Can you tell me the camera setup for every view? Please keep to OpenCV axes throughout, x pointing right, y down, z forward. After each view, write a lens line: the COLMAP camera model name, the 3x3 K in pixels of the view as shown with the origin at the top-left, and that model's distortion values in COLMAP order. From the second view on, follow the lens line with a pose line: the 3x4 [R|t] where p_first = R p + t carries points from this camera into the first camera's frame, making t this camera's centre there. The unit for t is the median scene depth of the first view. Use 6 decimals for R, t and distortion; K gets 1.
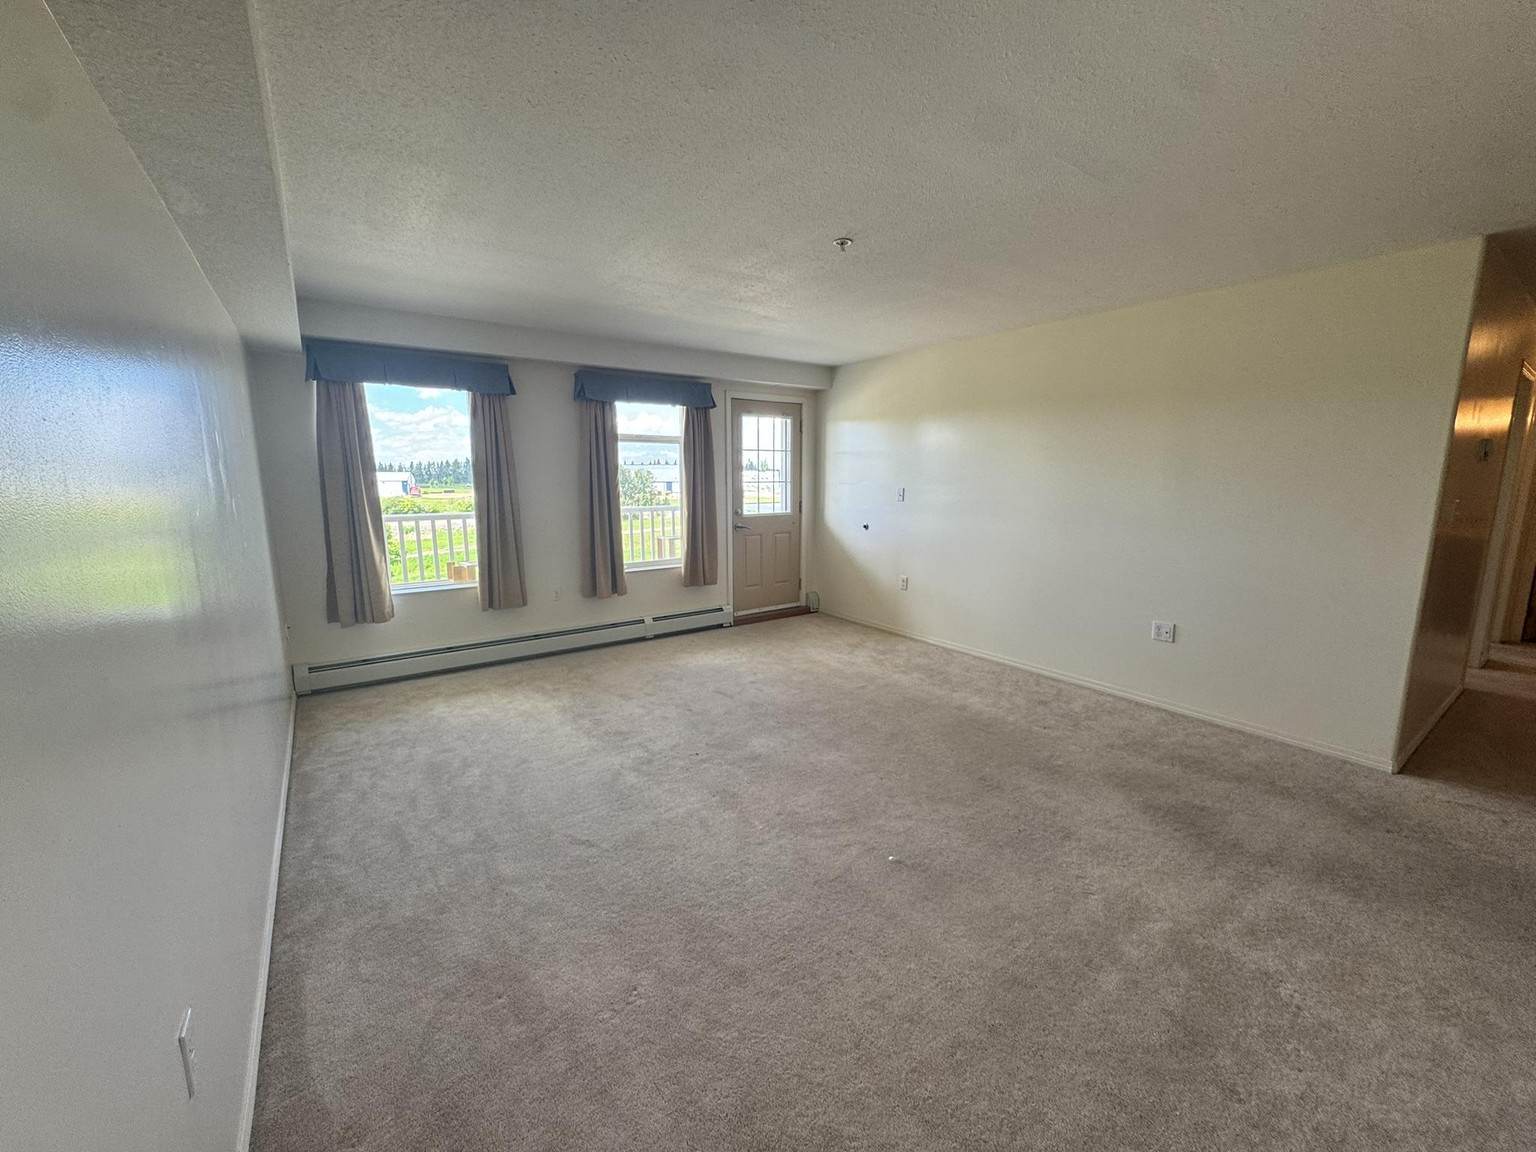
lens RADIAL K [[614.1, 0, 763.7], [0, 614.1, 575.3], [0, 0, 1]] dist [-0.002190, -0.000187]
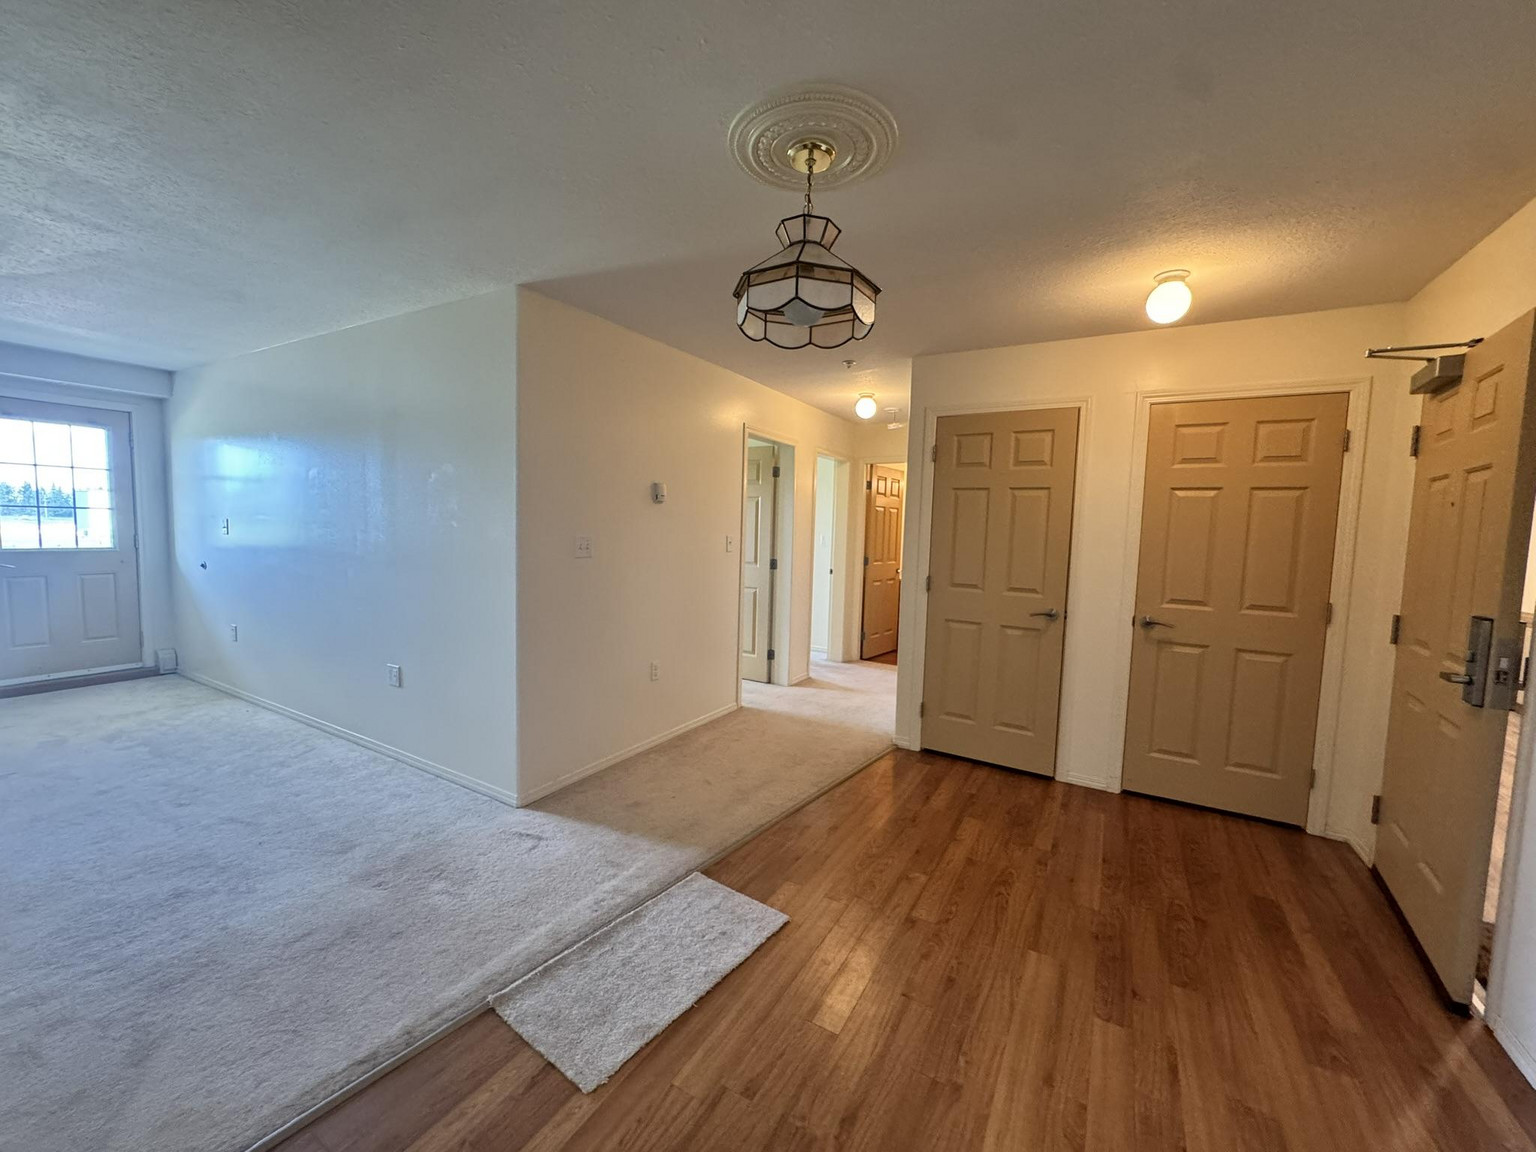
lens RADIAL K [[614.1, 0, 763.7], [0, 614.1, 575.3], [0, 0, 1]] dist [-0.002190, -0.000187]
pose [[0.910616, -0.002124, 0.413247, 0.509098], [0.034346, 0.996916, -0.070559, 0.017551], [-0.411823, 0.078446, 0.907881, -0.048132]]
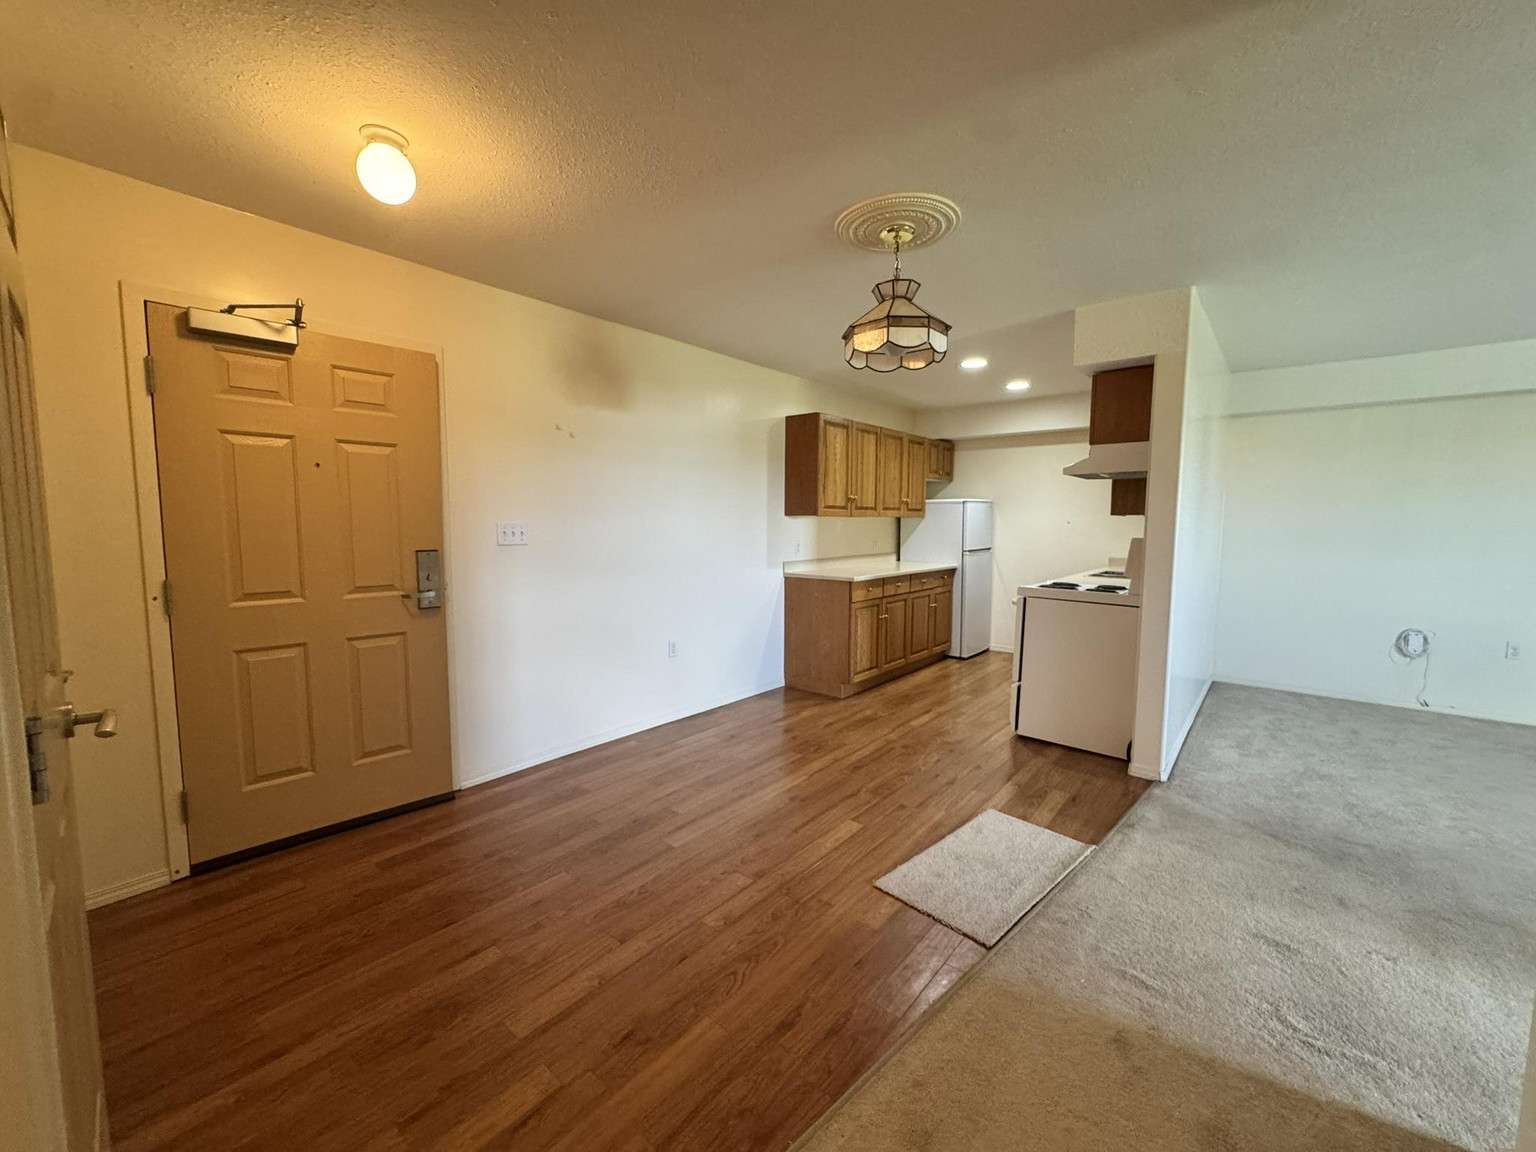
lens RADIAL K [[614.1, 0, 763.7], [0, 614.1, 575.3], [0, 0, 1]] dist [-0.002190, -0.000187]
pose [[-0.968982, 0.019800, -0.246336, 0.839779], [-0.041922, 0.969169, 0.242804, -0.078654], [0.243549, 0.245600, -0.938277, 0.604055]]
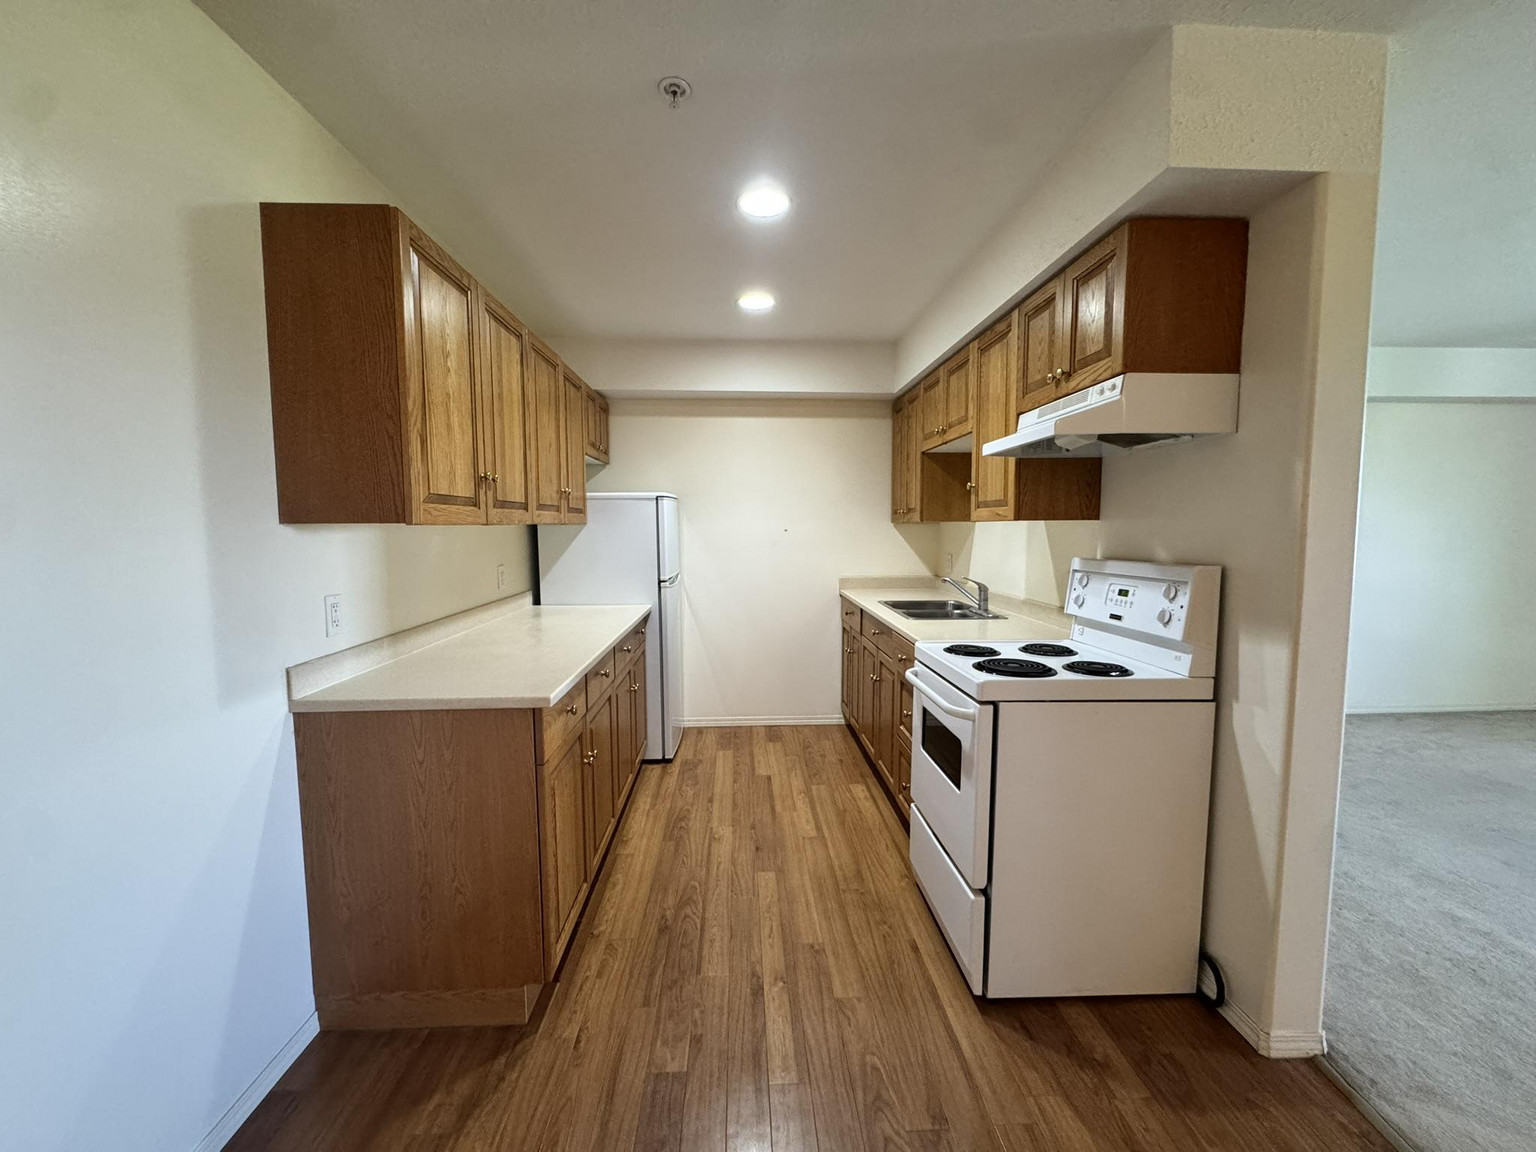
lens RADIAL K [[613.0, 0, 764.1], [0, 613.0, 575.5], [0, 0, 1]] dist [-0.001264, 0.000191]
pose [[-0.541058, 0.071582, -0.837934, 0.714561], [-0.130767, 0.977091, 0.167907, -0.004847], [0.830757, 0.200421, -0.519302, 0.121419]]
